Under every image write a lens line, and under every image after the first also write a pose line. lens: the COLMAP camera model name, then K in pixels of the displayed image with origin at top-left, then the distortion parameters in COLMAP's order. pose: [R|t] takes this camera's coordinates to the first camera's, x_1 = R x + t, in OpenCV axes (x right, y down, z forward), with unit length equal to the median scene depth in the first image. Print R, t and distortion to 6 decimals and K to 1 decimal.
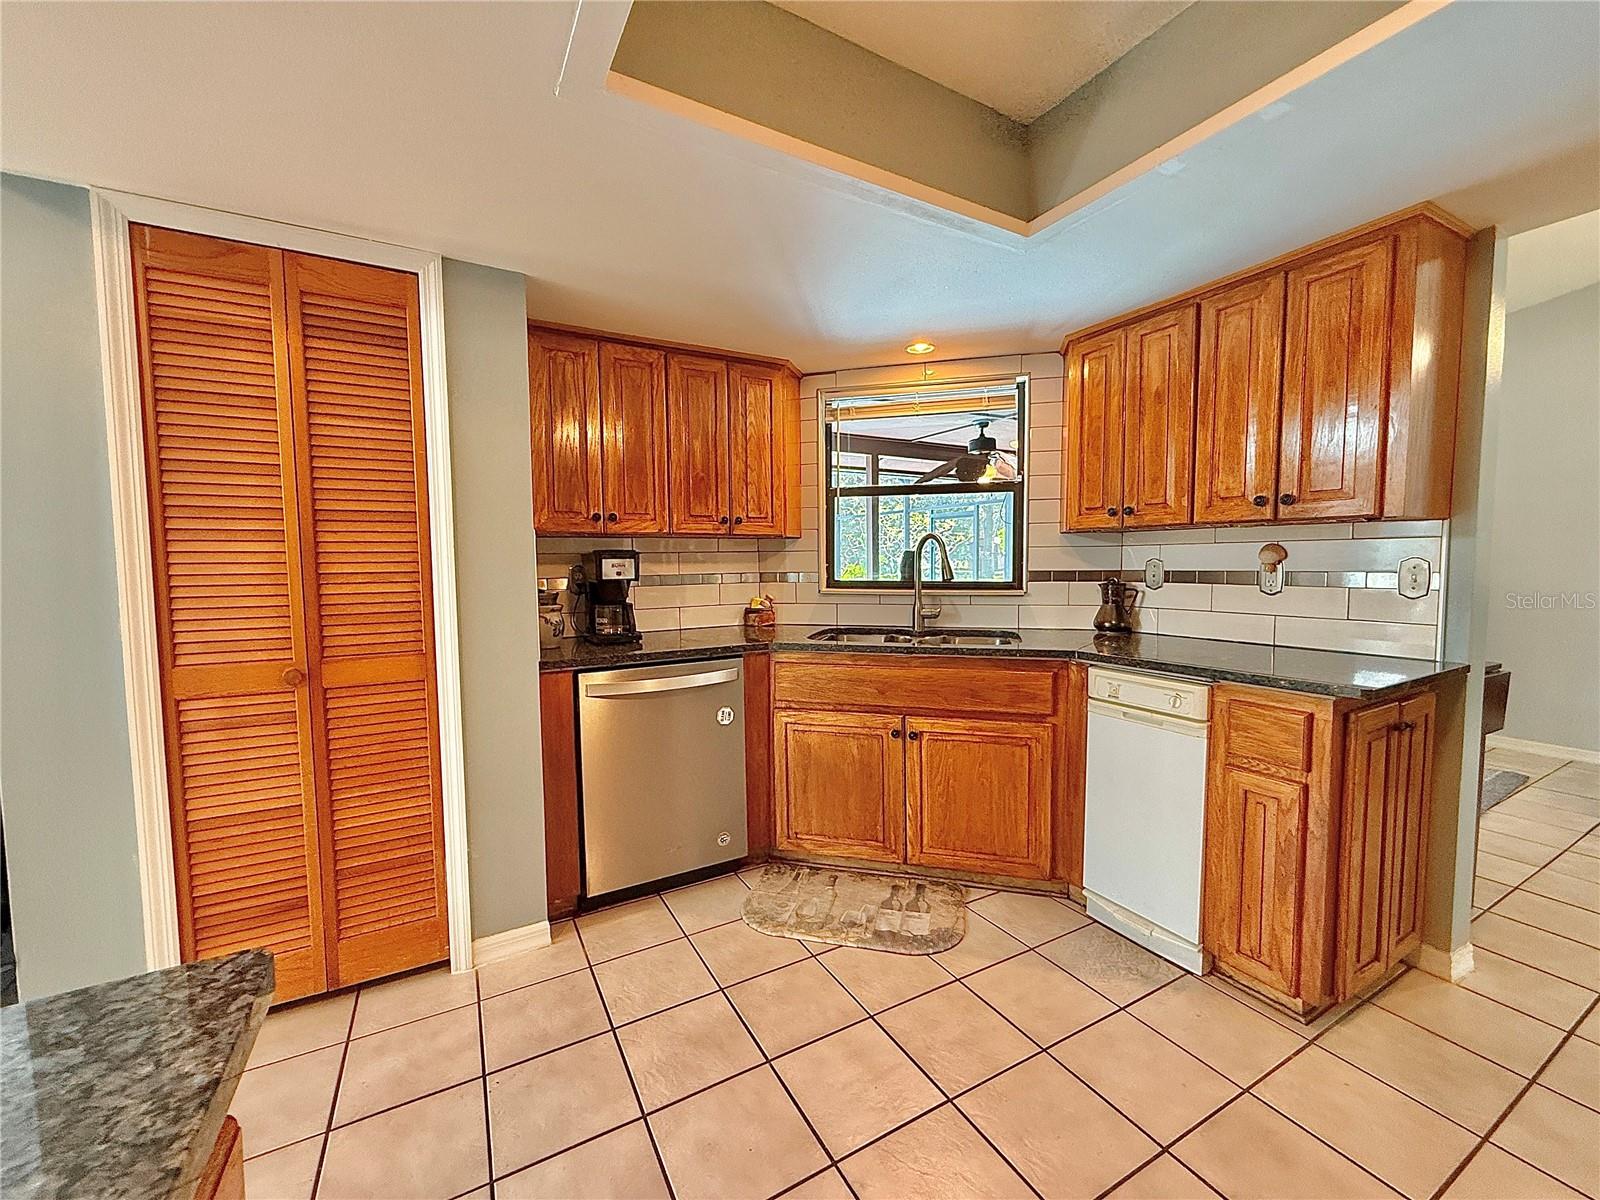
lens RADIAL K [[638.1, 0, 799.6], [0, 638.1, 604.1], [0, 0, 1]] dist [0.007630, -0.000415]
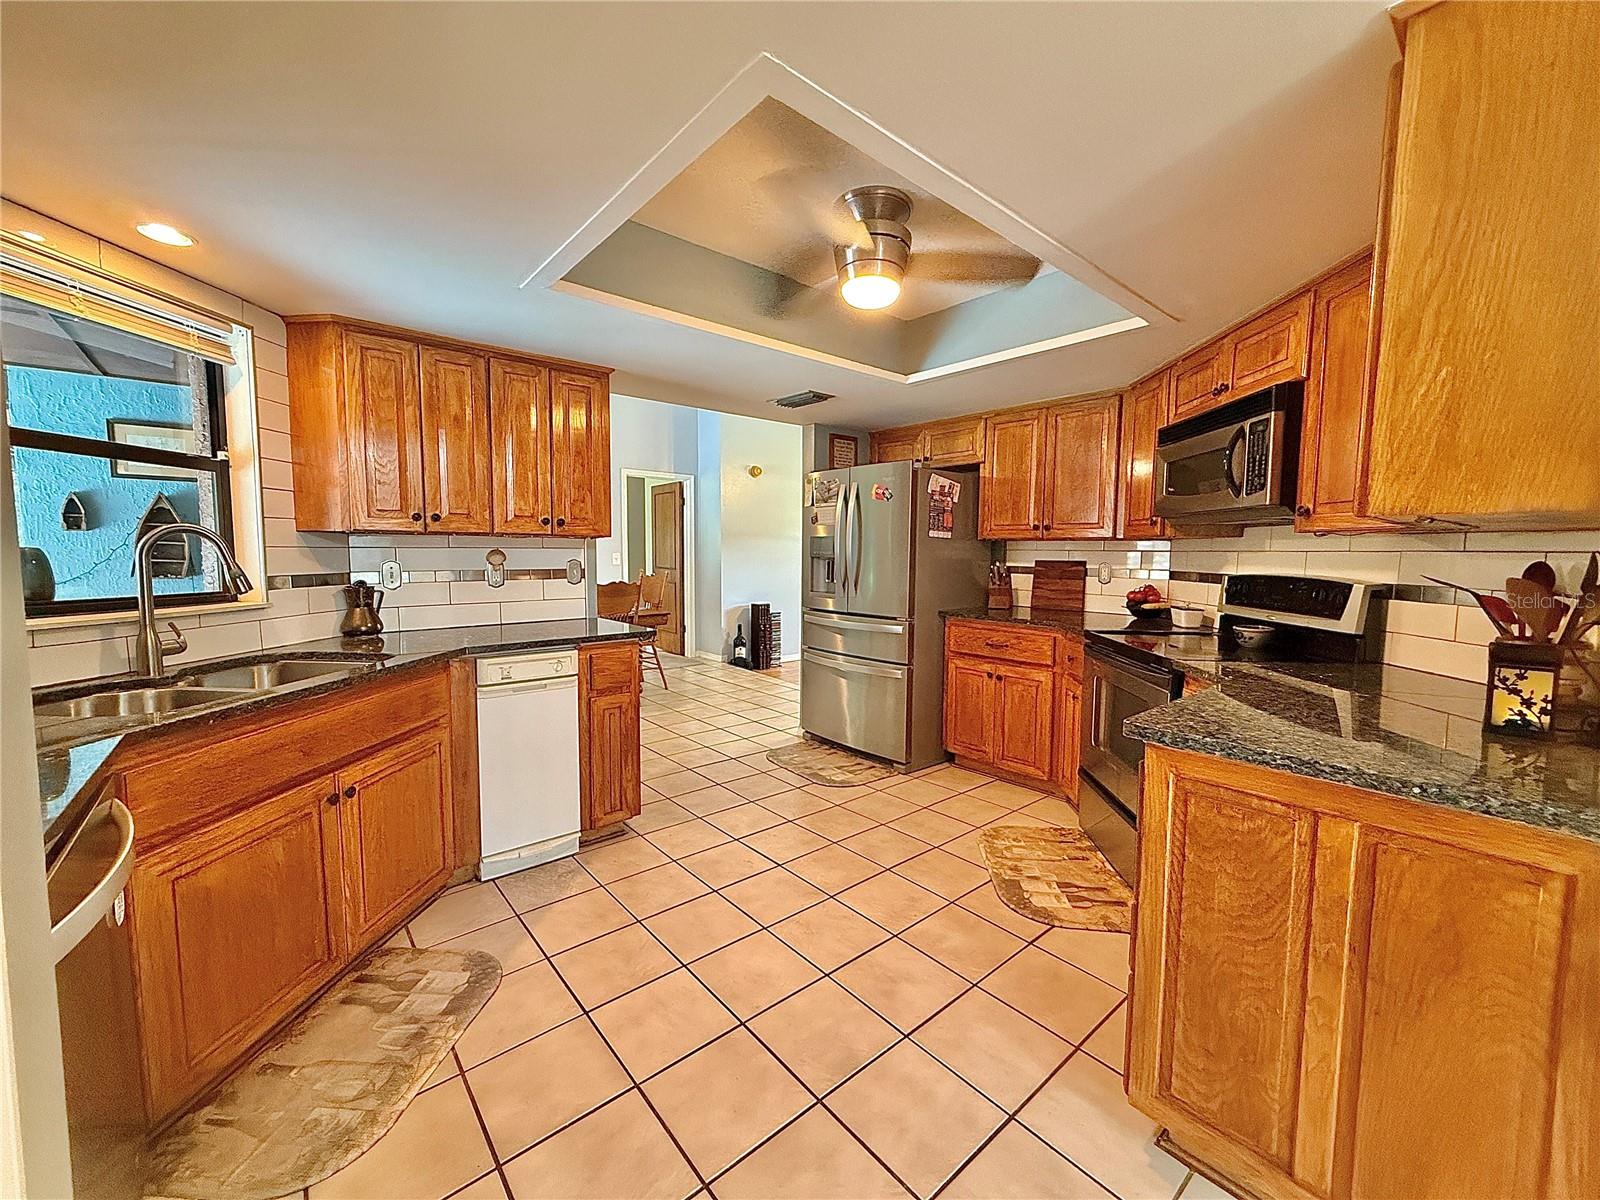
lens RADIAL K [[638.1, 0, 802.3], [0, 638.1, 600.4], [0, 0, 1]] dist [0.007630, -0.000415]
pose [[-0.198534, -0.068787, 0.977677, -0.676899], [0.061169, 0.994720, 0.082407, -0.055645], [-0.978183, 0.076164, -0.193278, 0.599788]]
